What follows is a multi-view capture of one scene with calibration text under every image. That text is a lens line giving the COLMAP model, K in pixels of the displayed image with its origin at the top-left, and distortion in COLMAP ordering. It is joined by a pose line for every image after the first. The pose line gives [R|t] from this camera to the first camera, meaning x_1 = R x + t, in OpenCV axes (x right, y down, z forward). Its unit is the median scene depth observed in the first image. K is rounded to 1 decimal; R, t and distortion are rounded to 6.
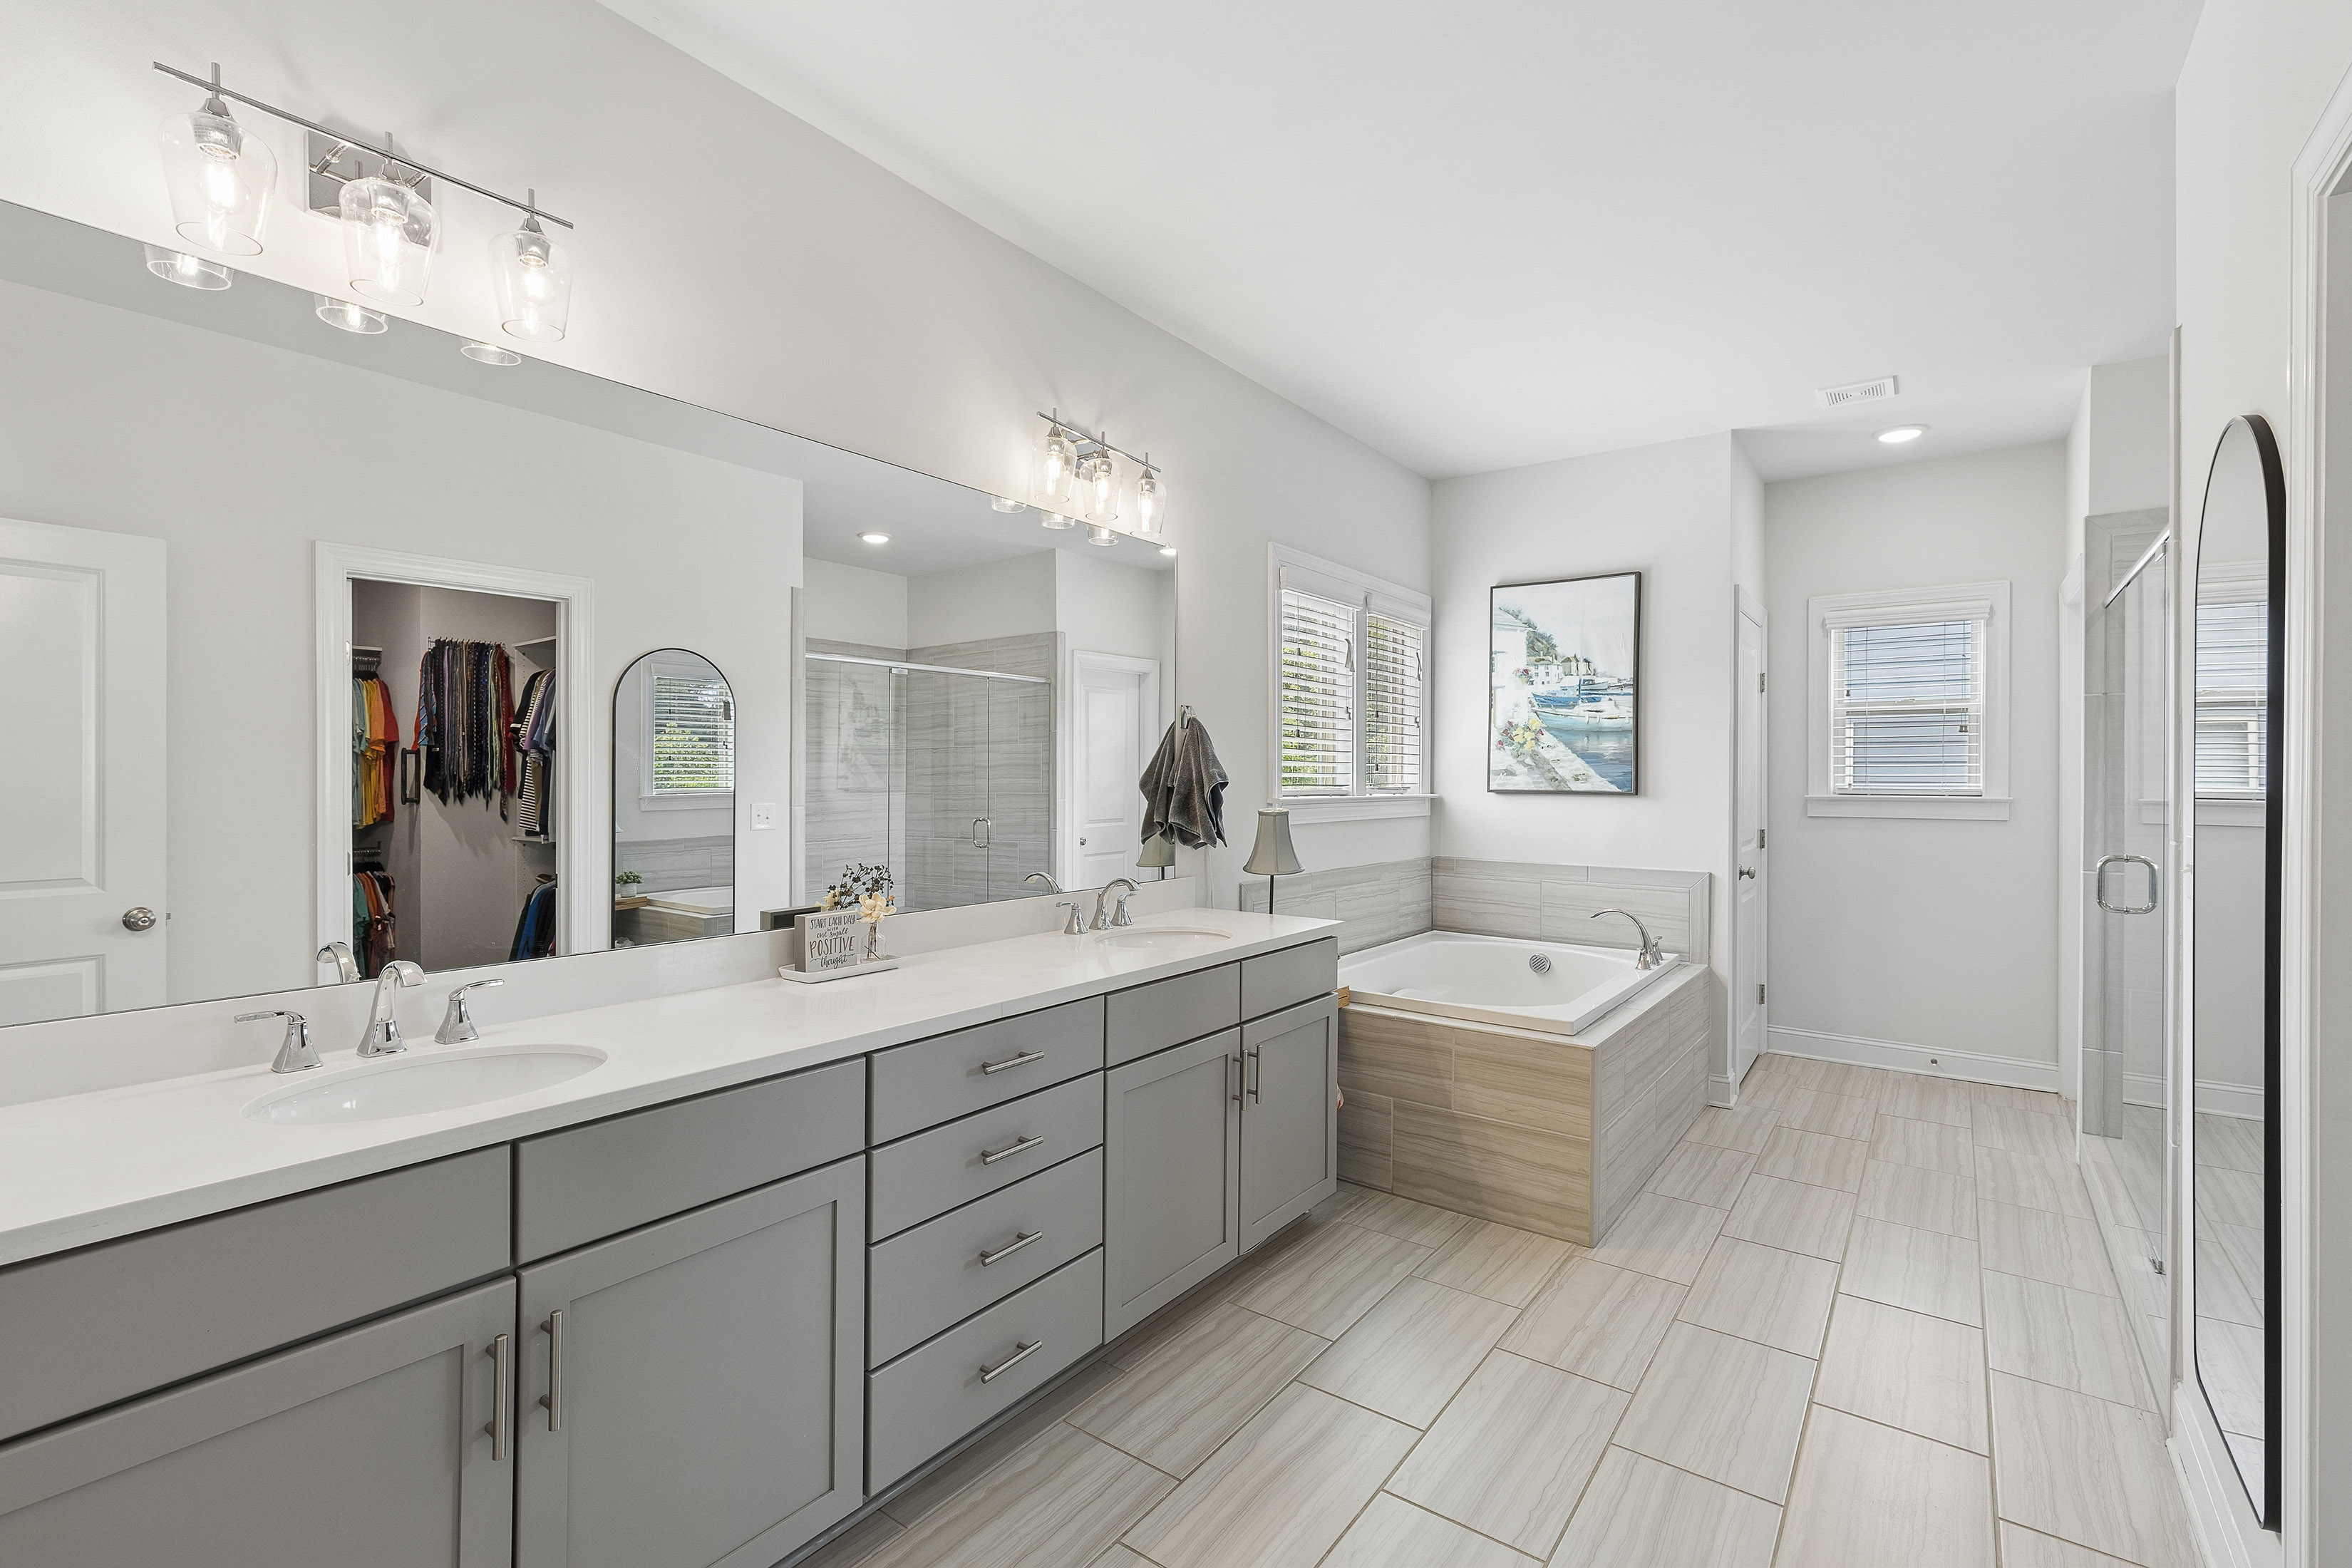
lens RADIAL K [[1065.7, 0, 1188.0], [0, 1065.7, 787.7], [0, 0, 1]] dist [0.016899, 0.000132]
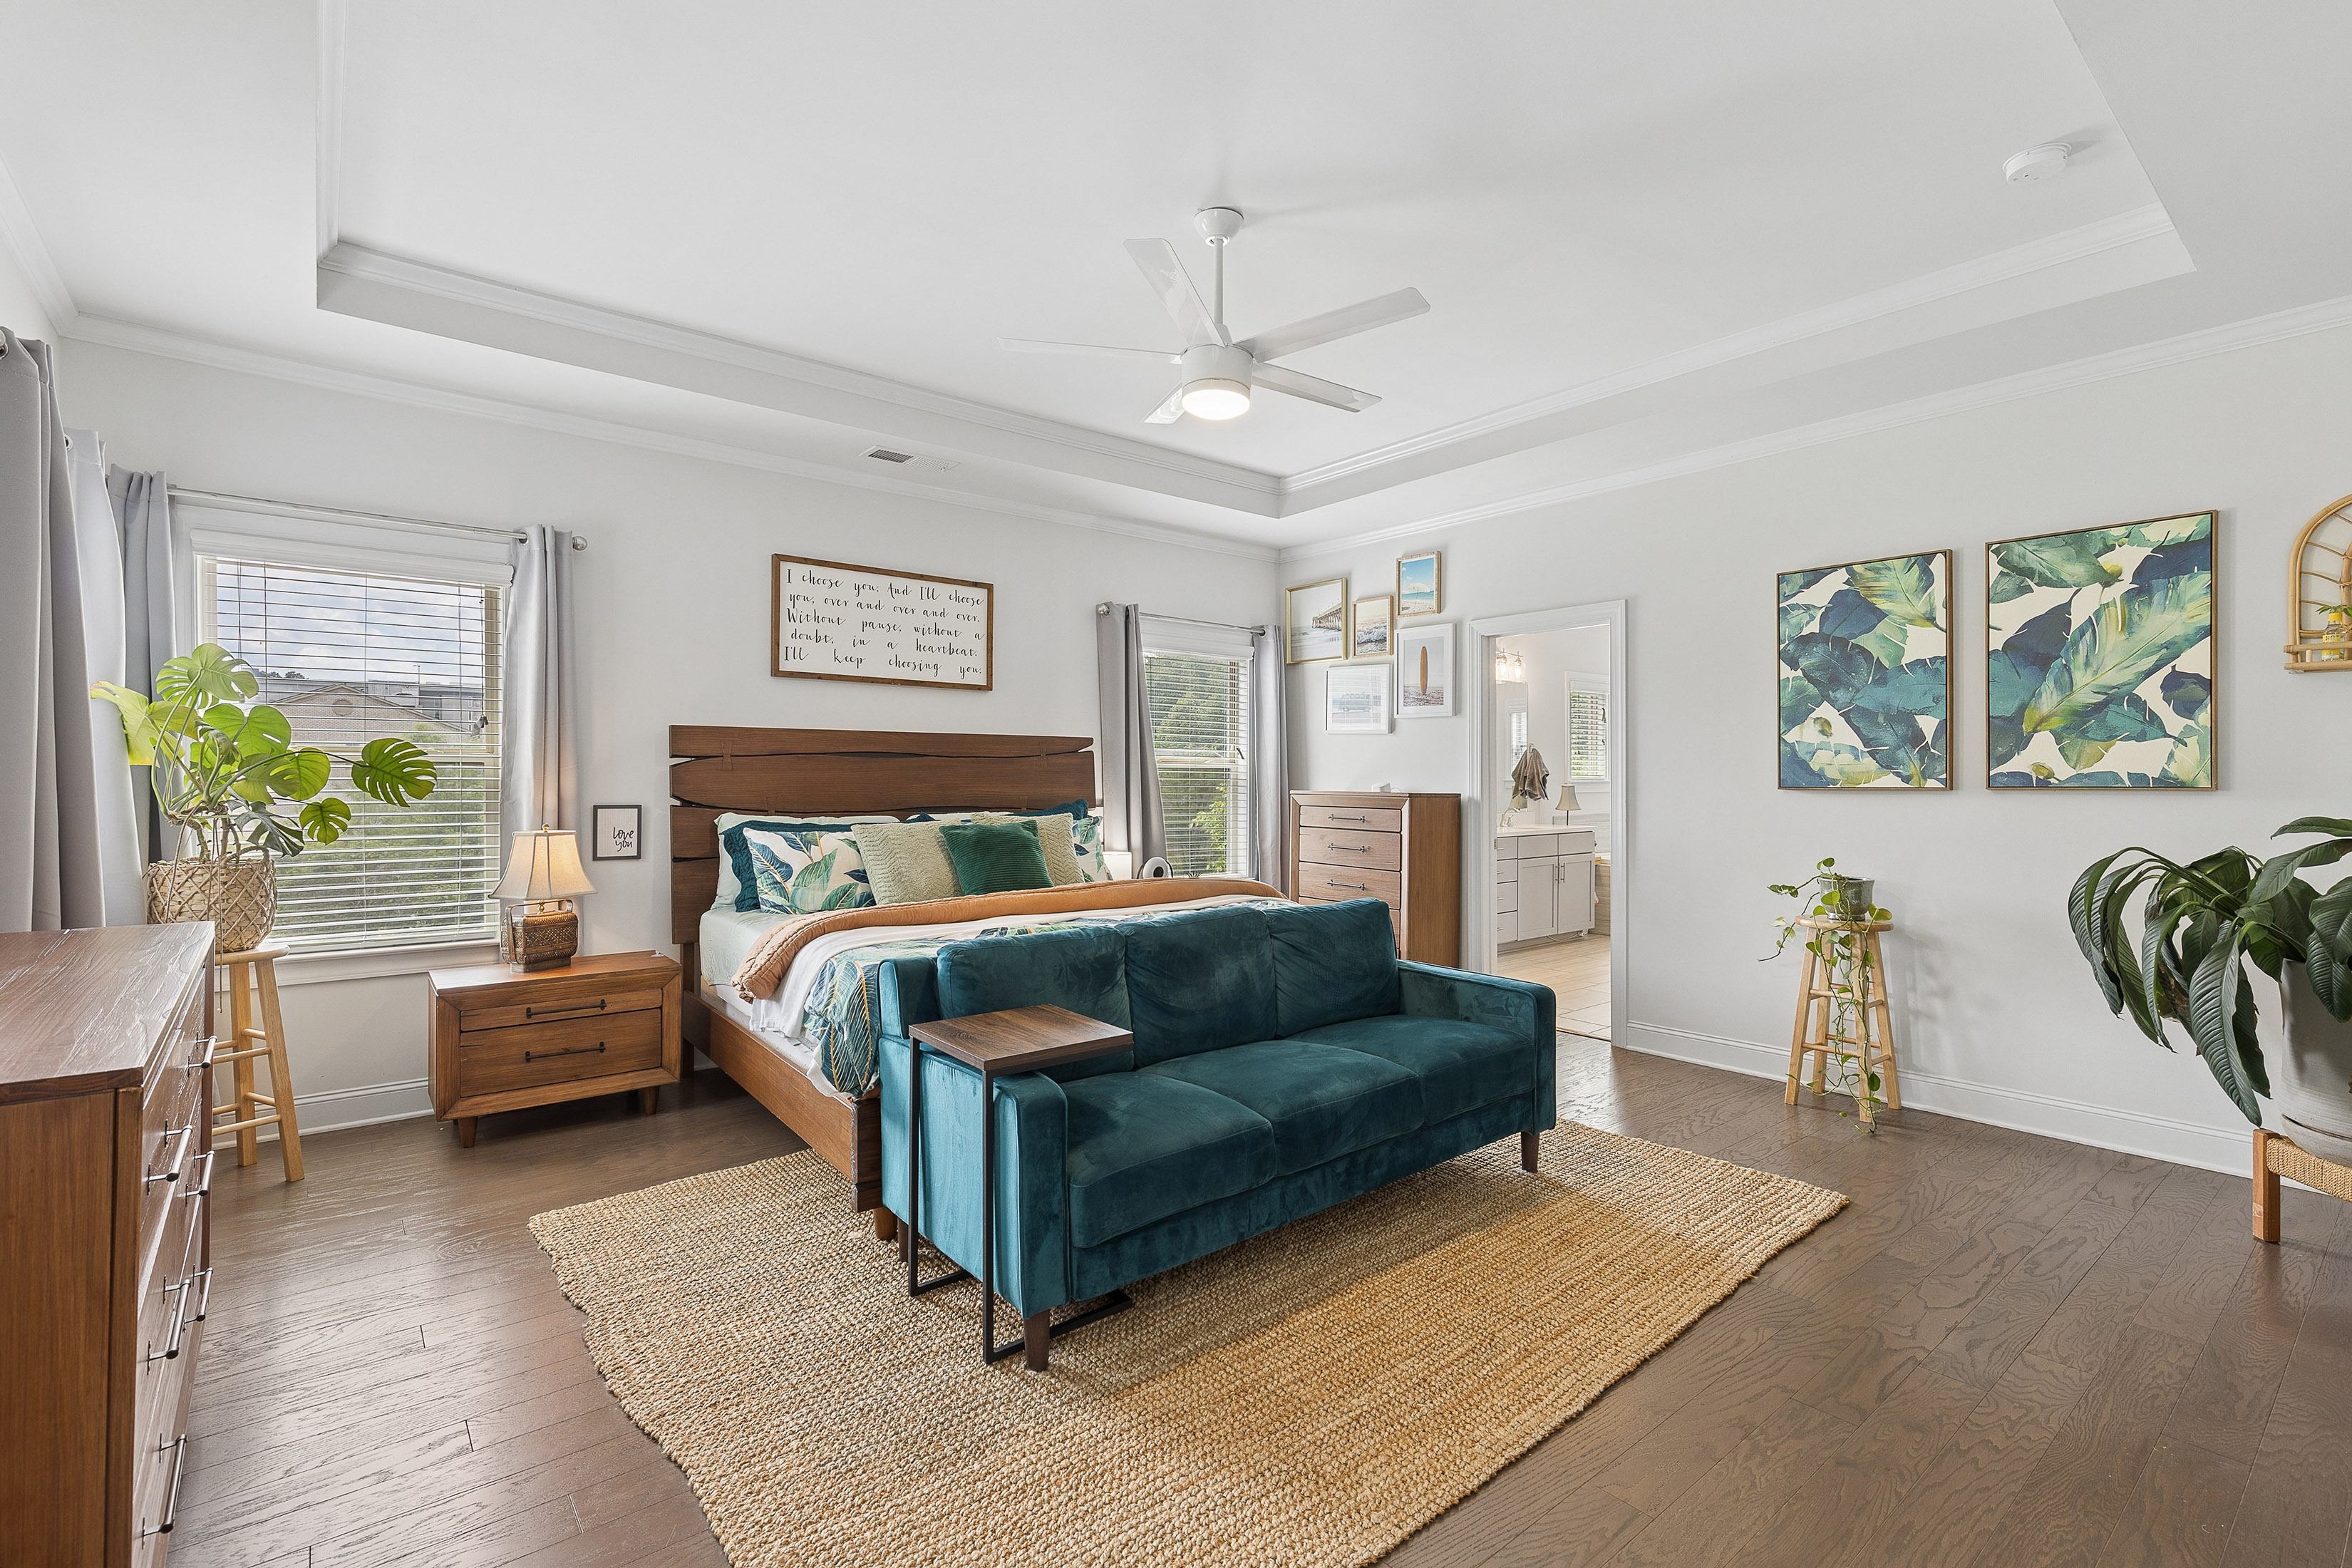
lens RADIAL K [[1065.7, 0, 1176.8], [0, 1065.7, 781.7], [0, 0, 1]] dist [0.016899, 0.000132]
pose [[0.967472, -0.002823, -0.252961, -0.134674], [0.001572, 0.999986, -0.005147, 0.018846], [0.252971, 0.004582, 0.967463, -1.281617]]
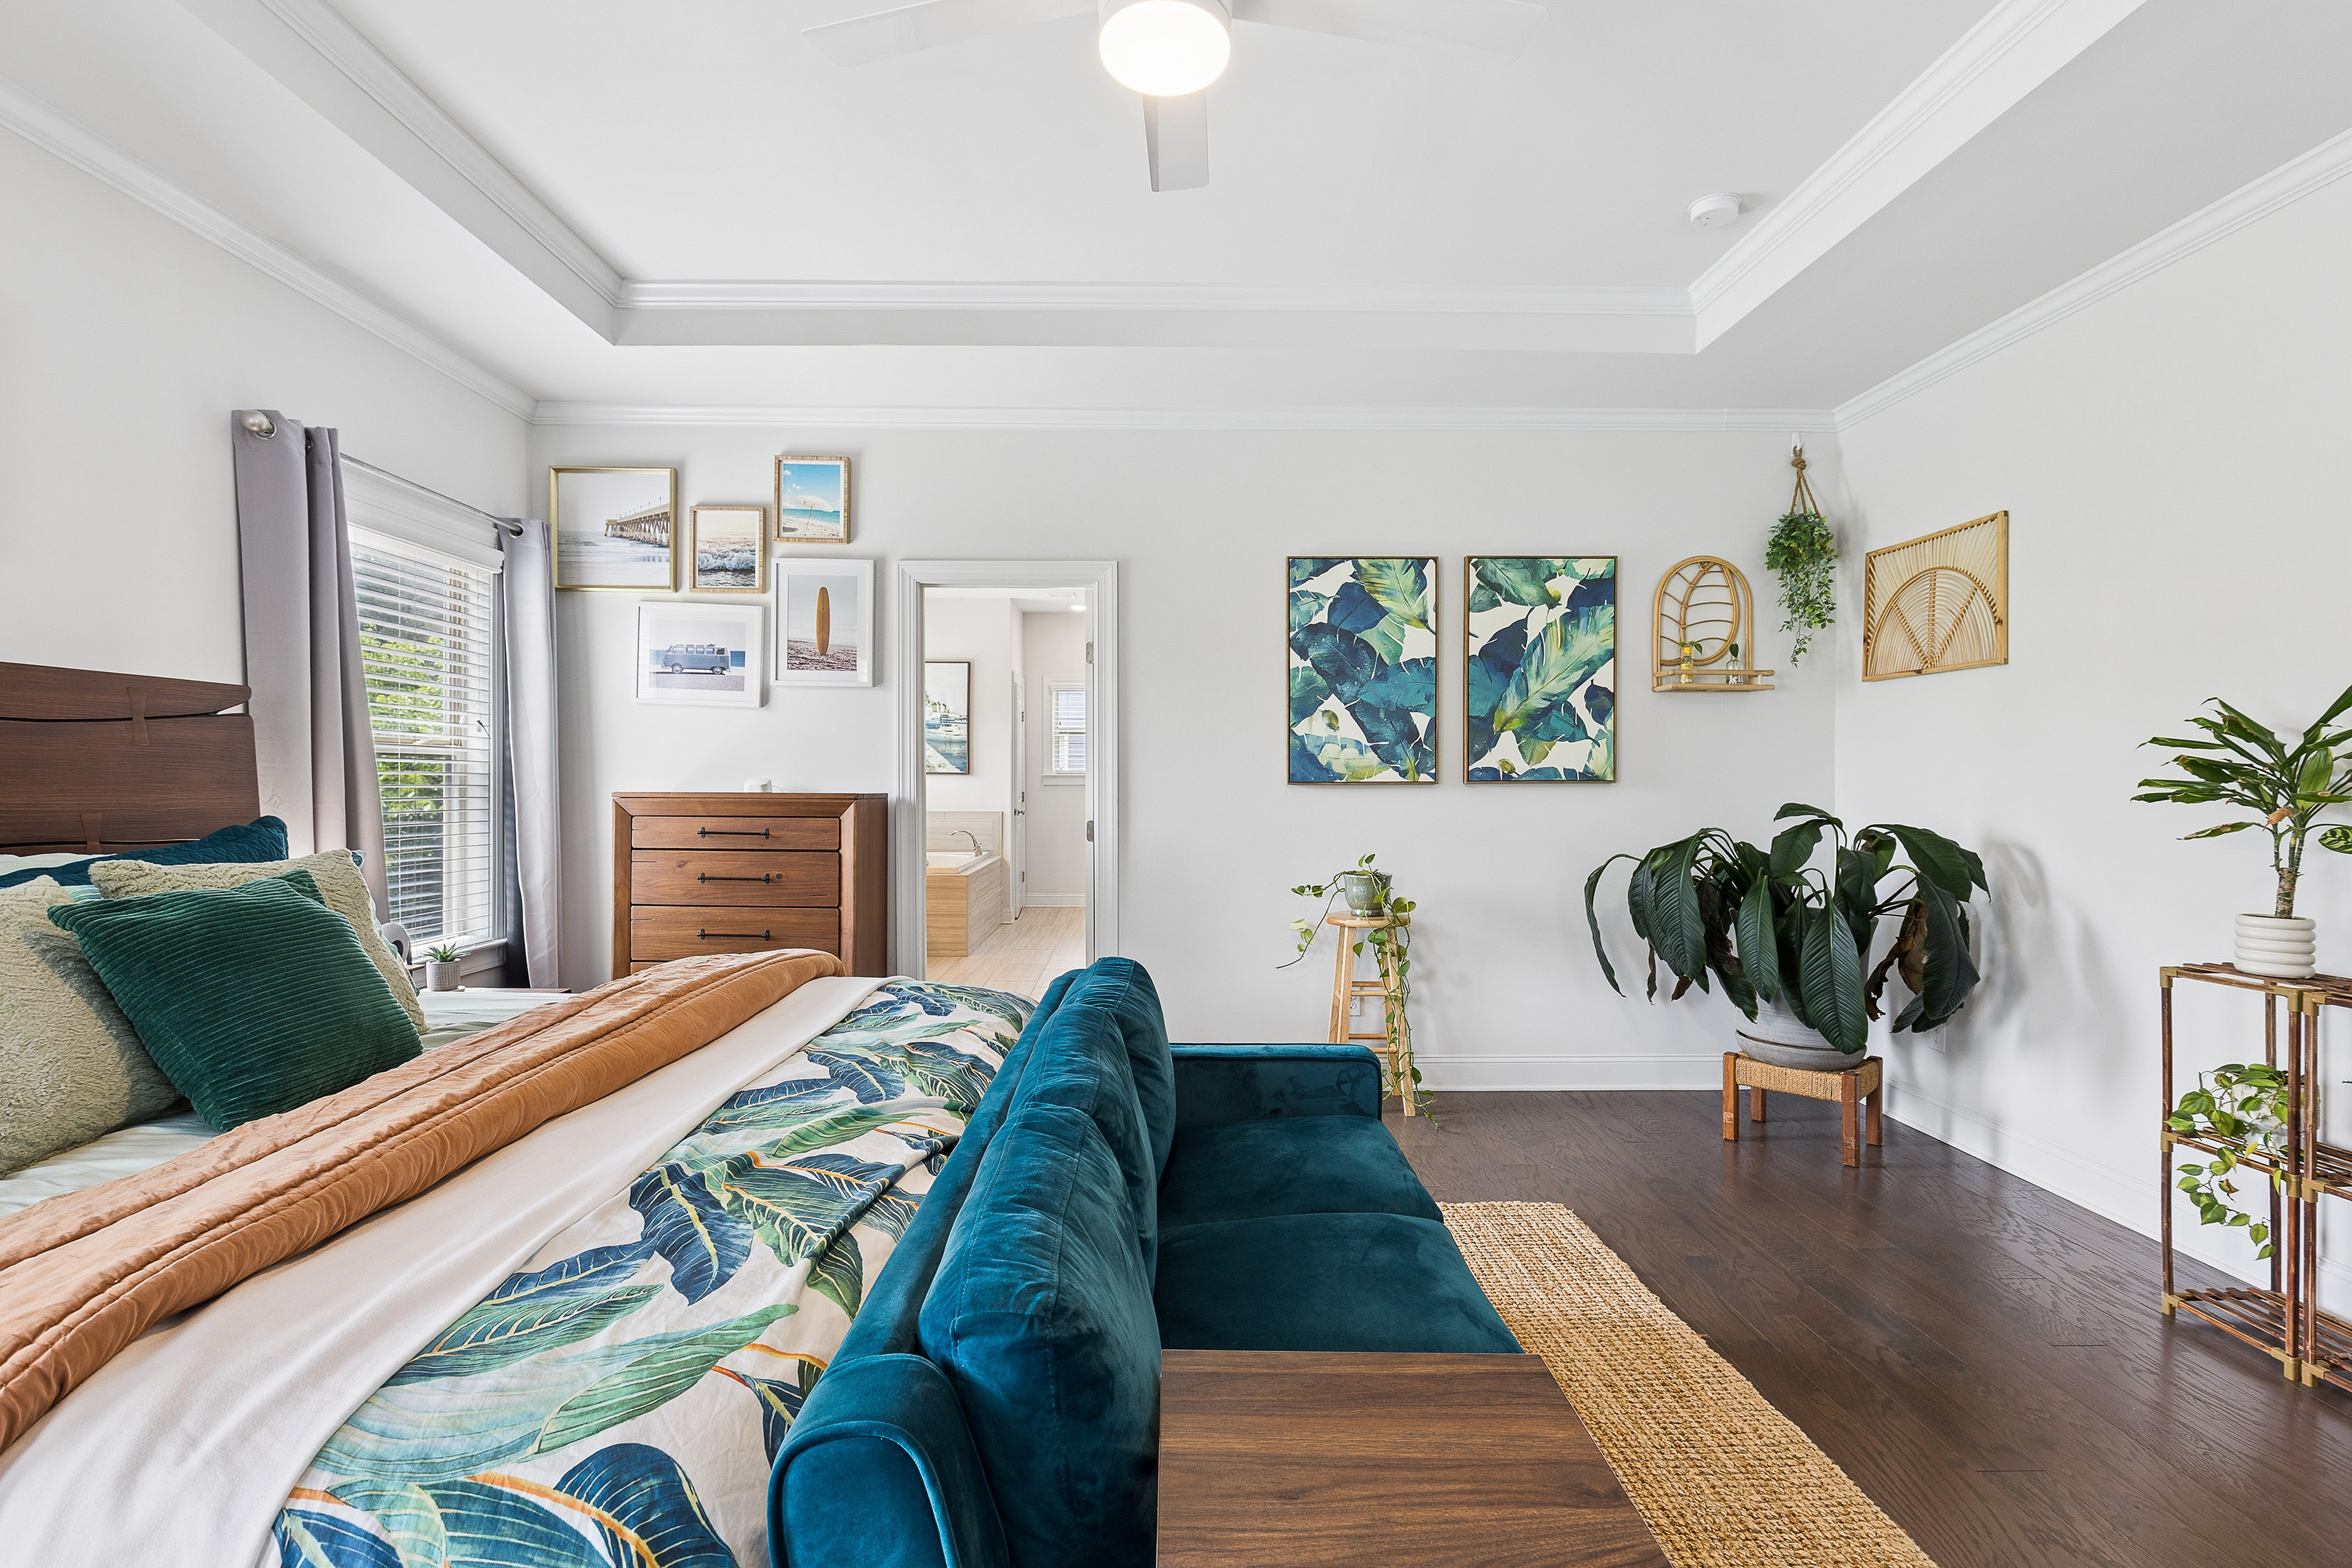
lens RADIAL K [[1121.6, 0, 1187.2], [0, 1121.6, 774.0], [0, 0, 1]] dist [0.002115, -0.000902]
pose [[0.794889, -0.004293, 0.606739, -0.521277], [0.007078, 0.999973, -0.002198, 0.013958], [-0.606713, 0.006042, 0.794898, -0.900607]]
